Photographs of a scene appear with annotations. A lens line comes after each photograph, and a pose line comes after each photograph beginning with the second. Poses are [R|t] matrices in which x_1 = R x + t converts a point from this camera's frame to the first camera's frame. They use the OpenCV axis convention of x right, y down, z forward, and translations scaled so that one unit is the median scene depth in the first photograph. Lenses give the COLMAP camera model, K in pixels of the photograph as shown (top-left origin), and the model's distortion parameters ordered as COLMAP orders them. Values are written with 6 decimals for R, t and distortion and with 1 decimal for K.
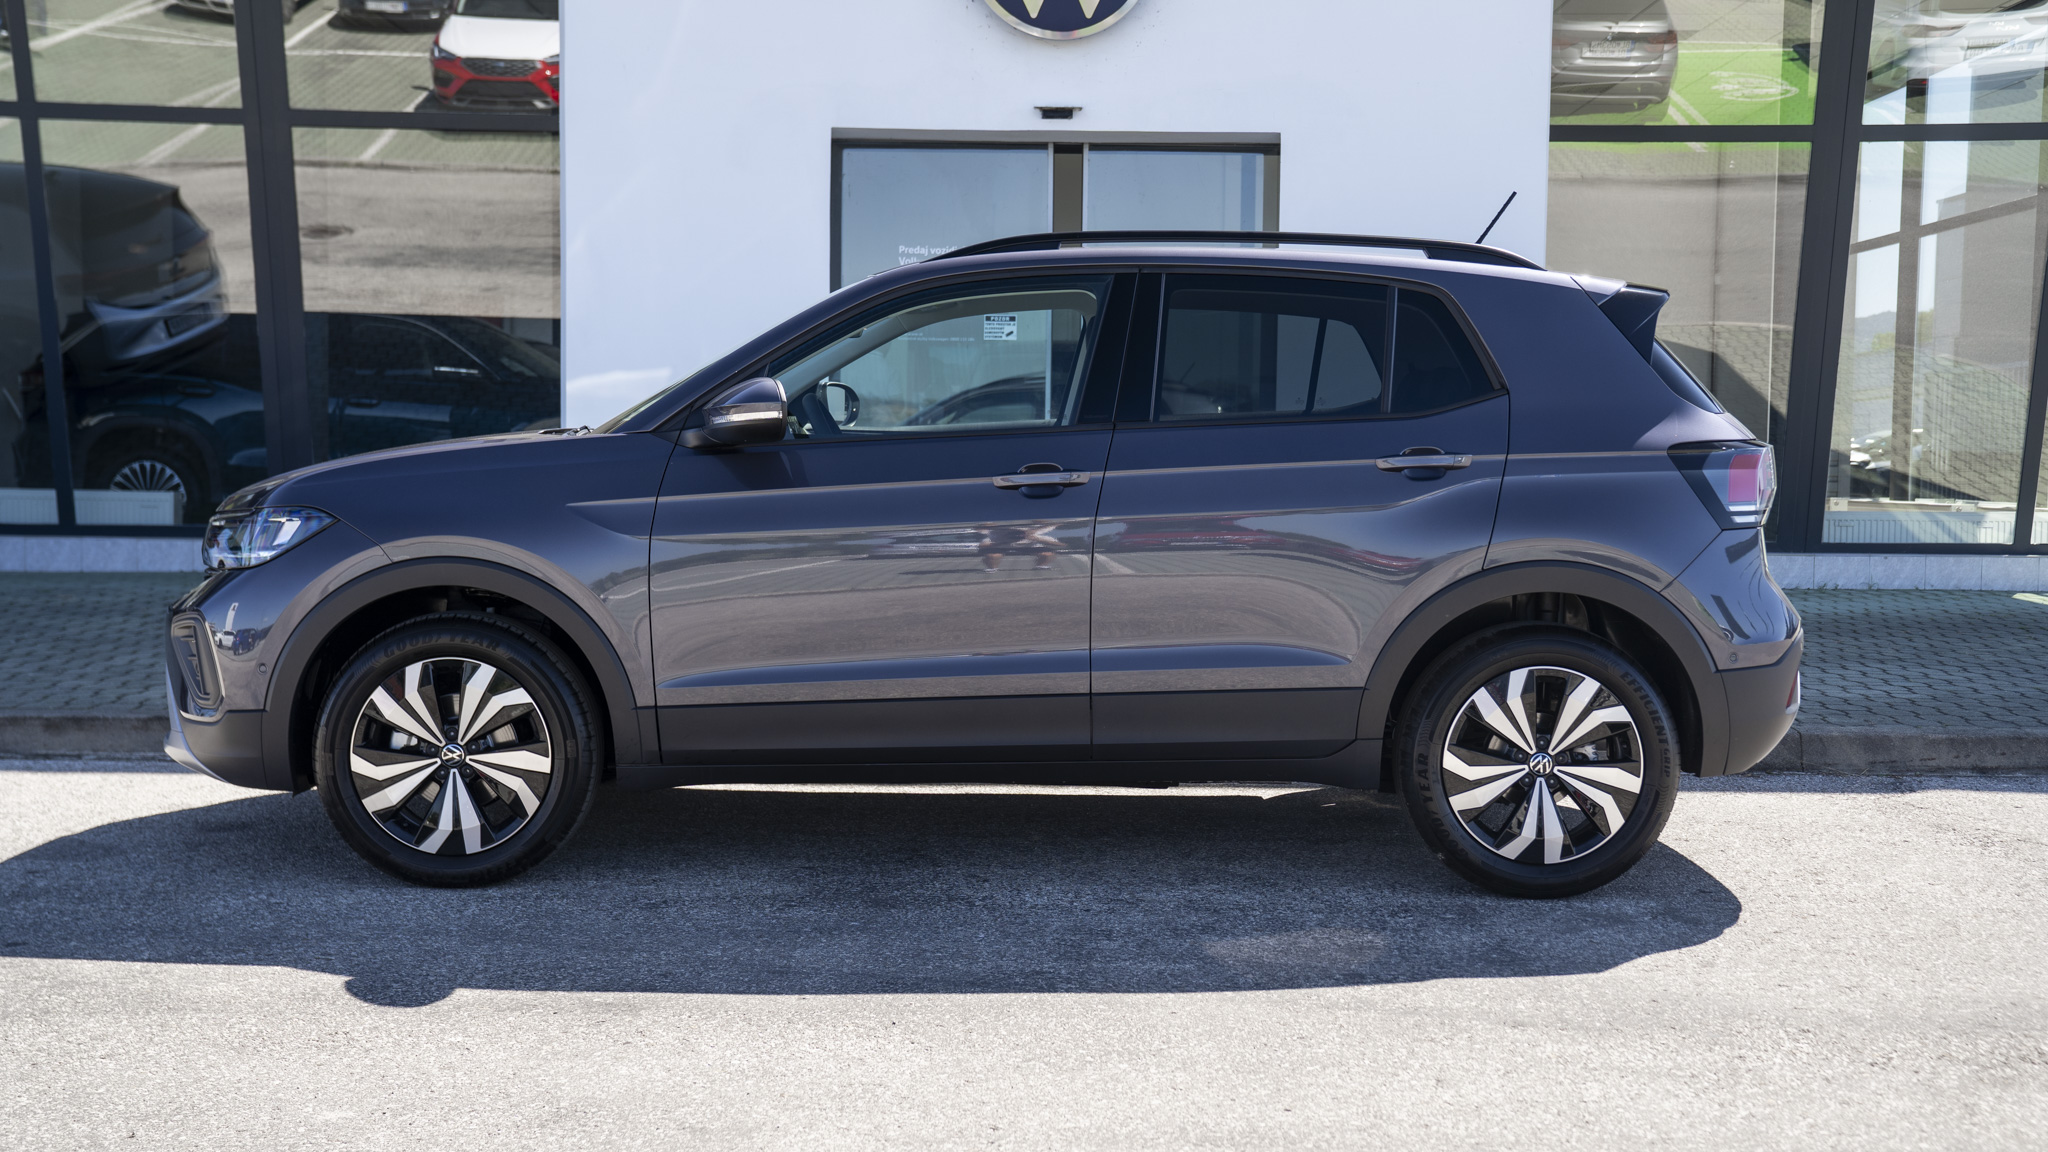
lens RADIAL K [[2390.3, 0, 1024.0], [0, 2390.3, 576.0], [0, 0, 1]] dist [0.159710, 0.033959]
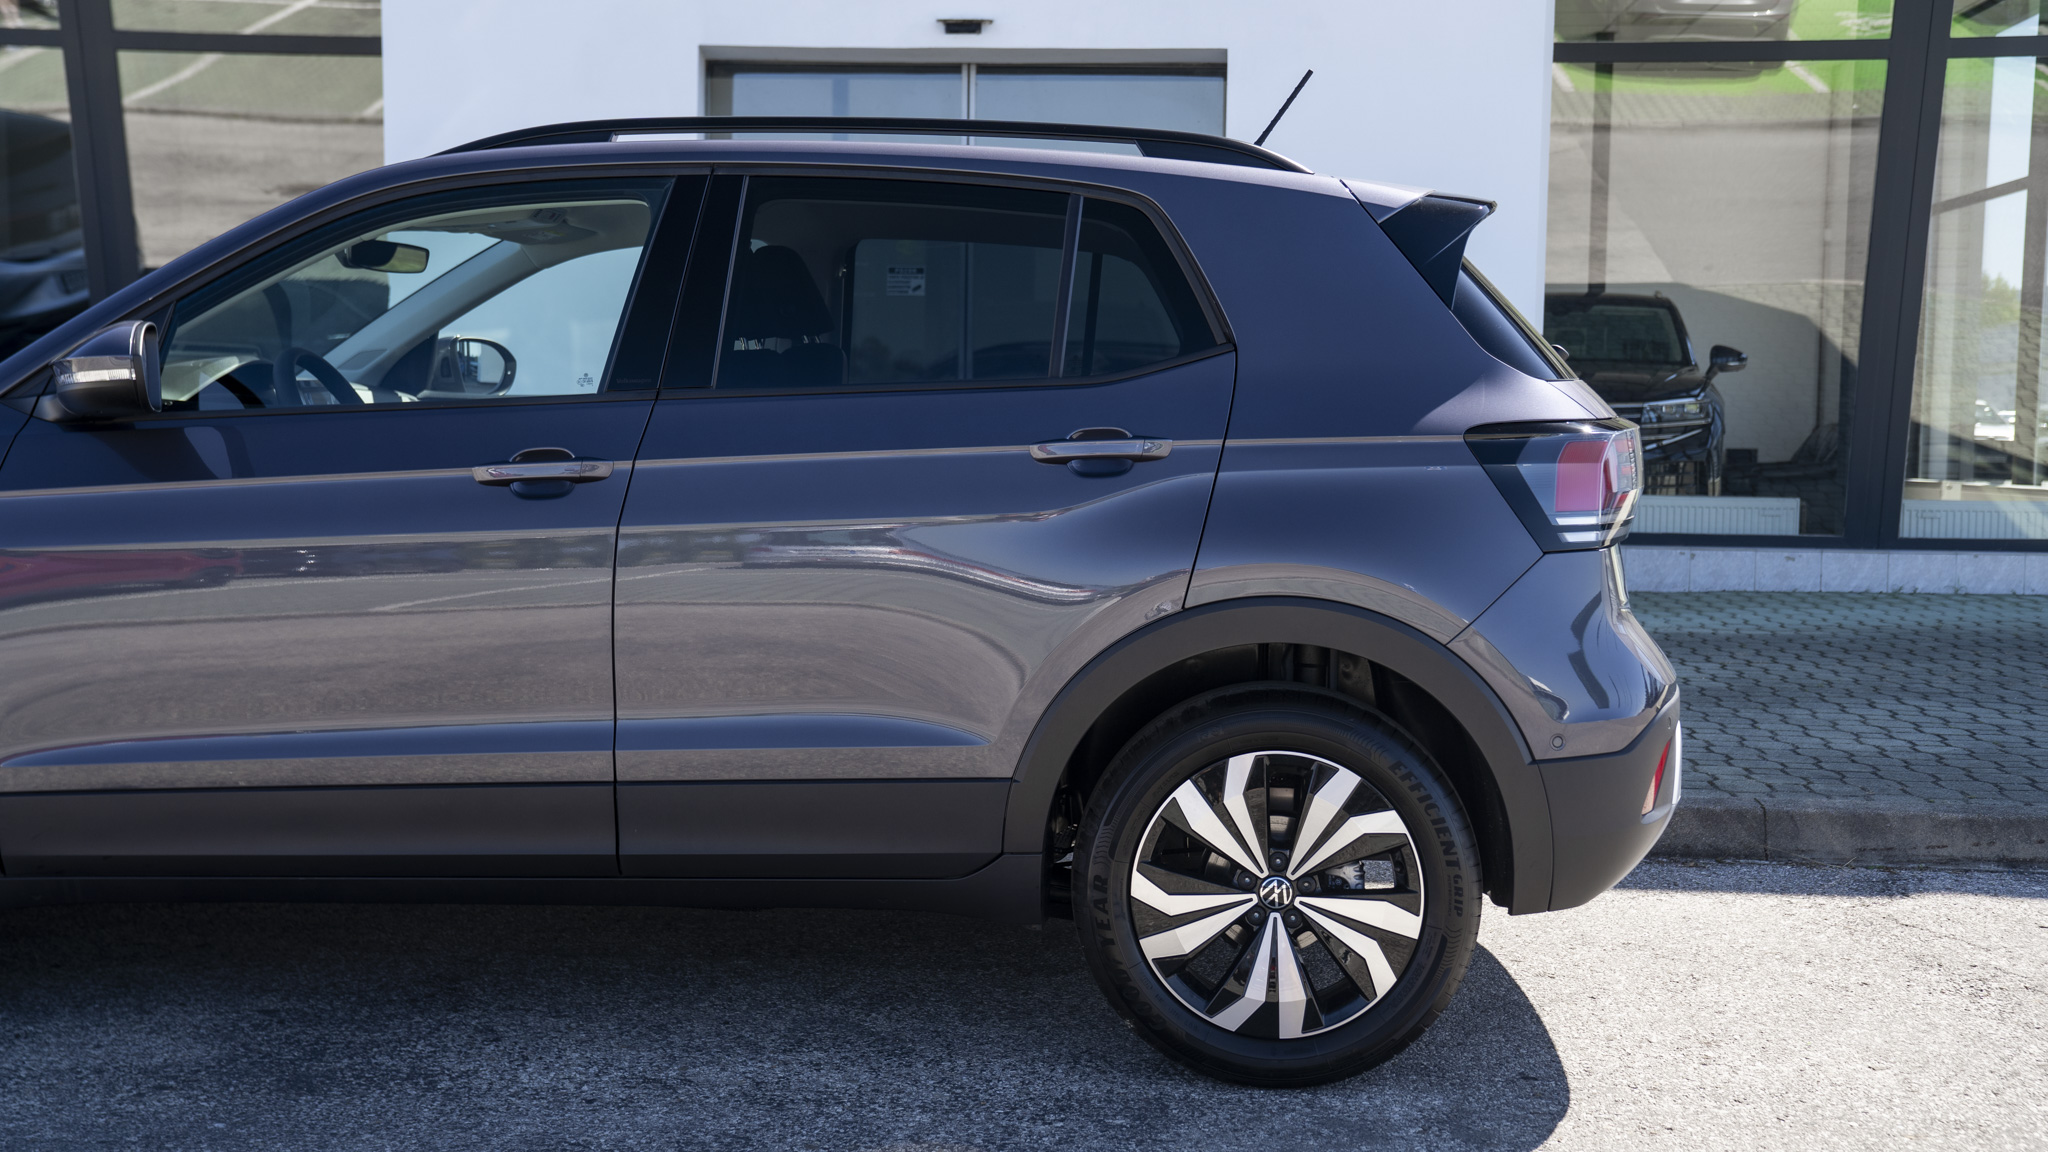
lens RADIAL K [[2286.2, 0, 1024.0], [0, 2286.2, 576.0], [0, 0, 1]] dist [0.107498, 0.038532]
pose [[0.995886, 0.009821, -0.090084, 0.151083], [-0.008440, 0.999841, 0.015689, -0.016078], [0.090223, -0.014864, 0.995811, 0.260734]]
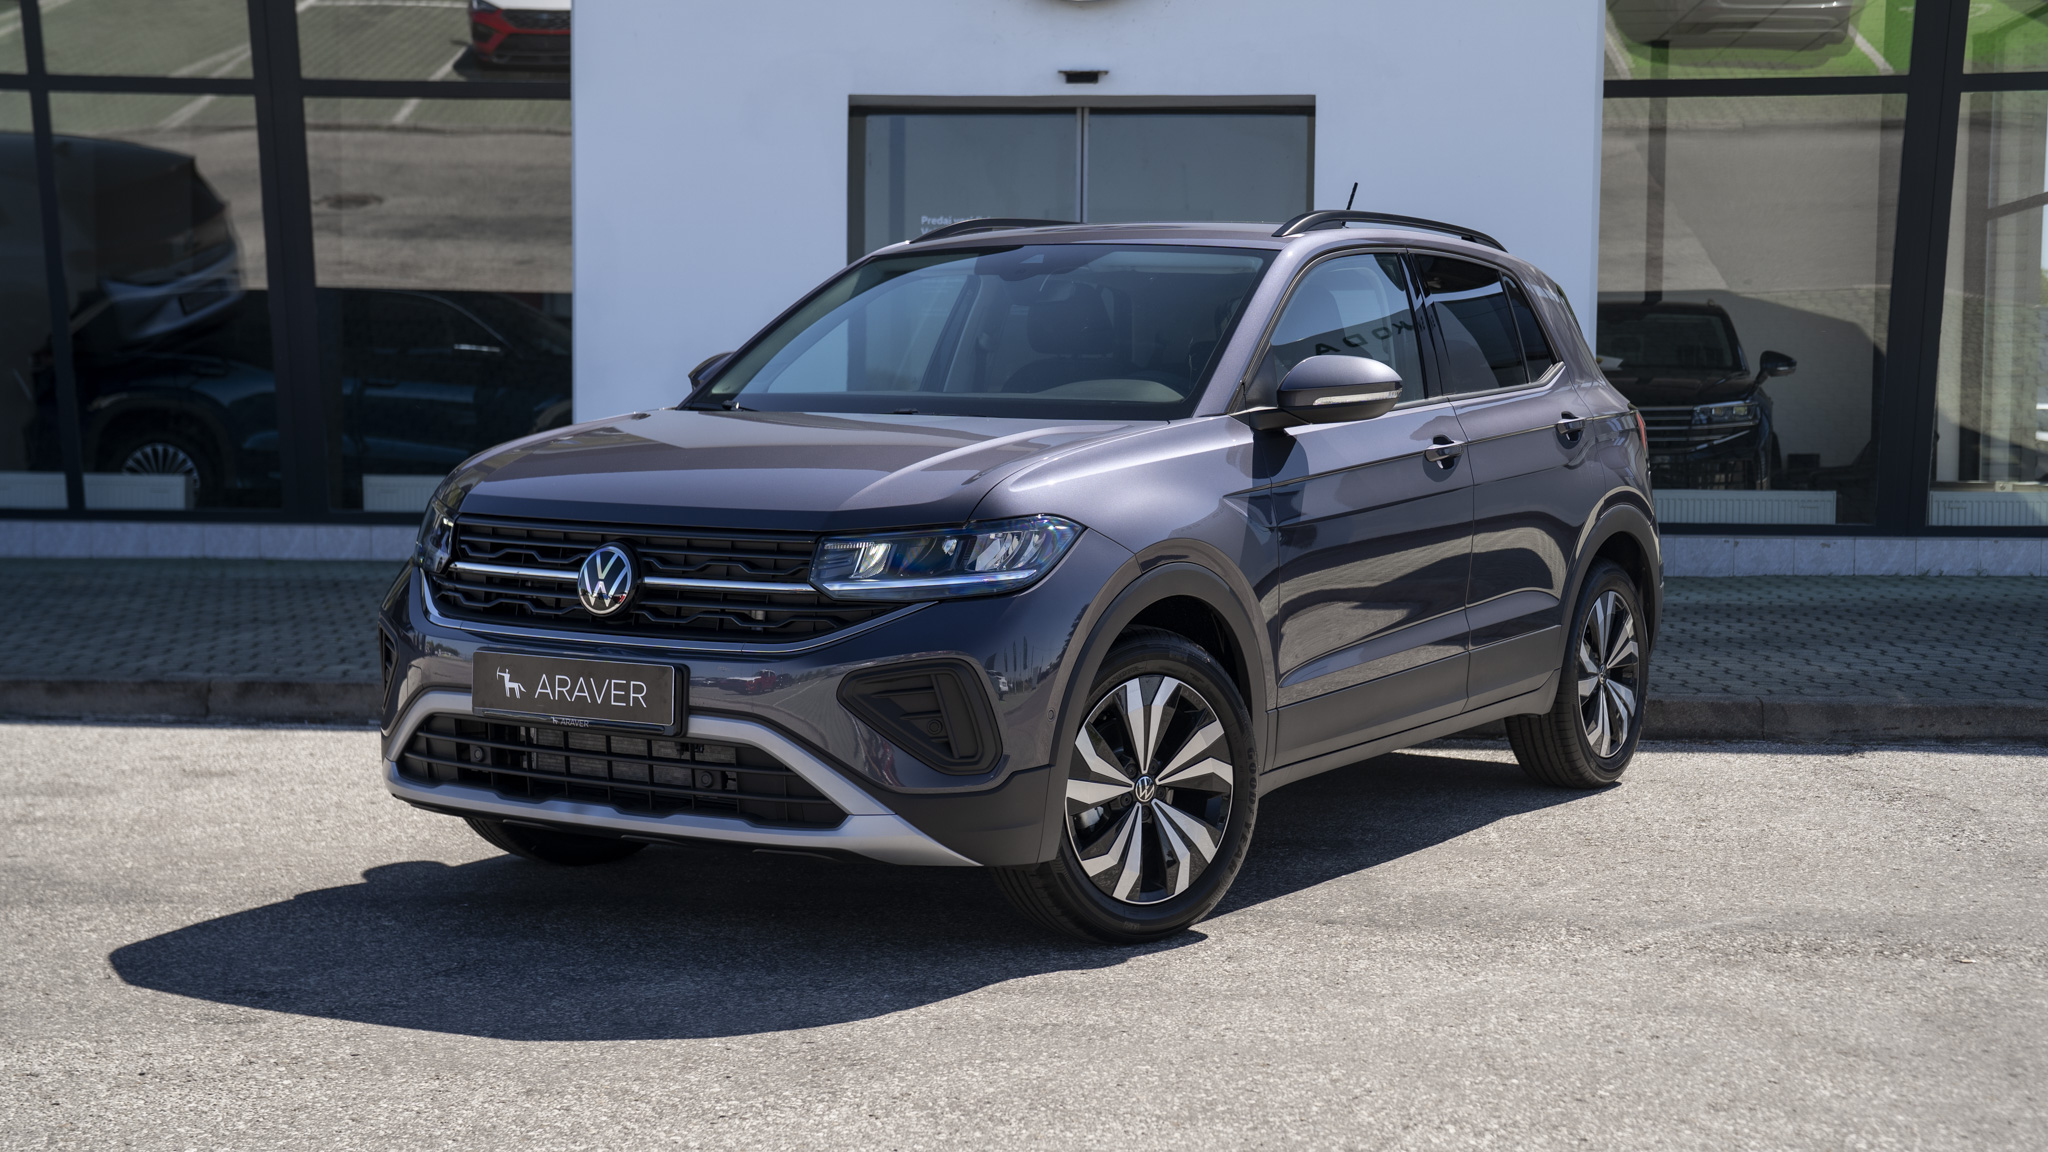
lens RADIAL K [[2883.1, 0, 1024.0], [0, 2883.1, 576.0], [0, 0, 1]] dist [0.274712, -0.079640]
pose [[0.997707, 0.000057, -0.067684, 0.095653], [-0.000574, 0.999971, -0.007614, 0.021678], [0.067682, 0.007636, 0.997678, -0.218580]]
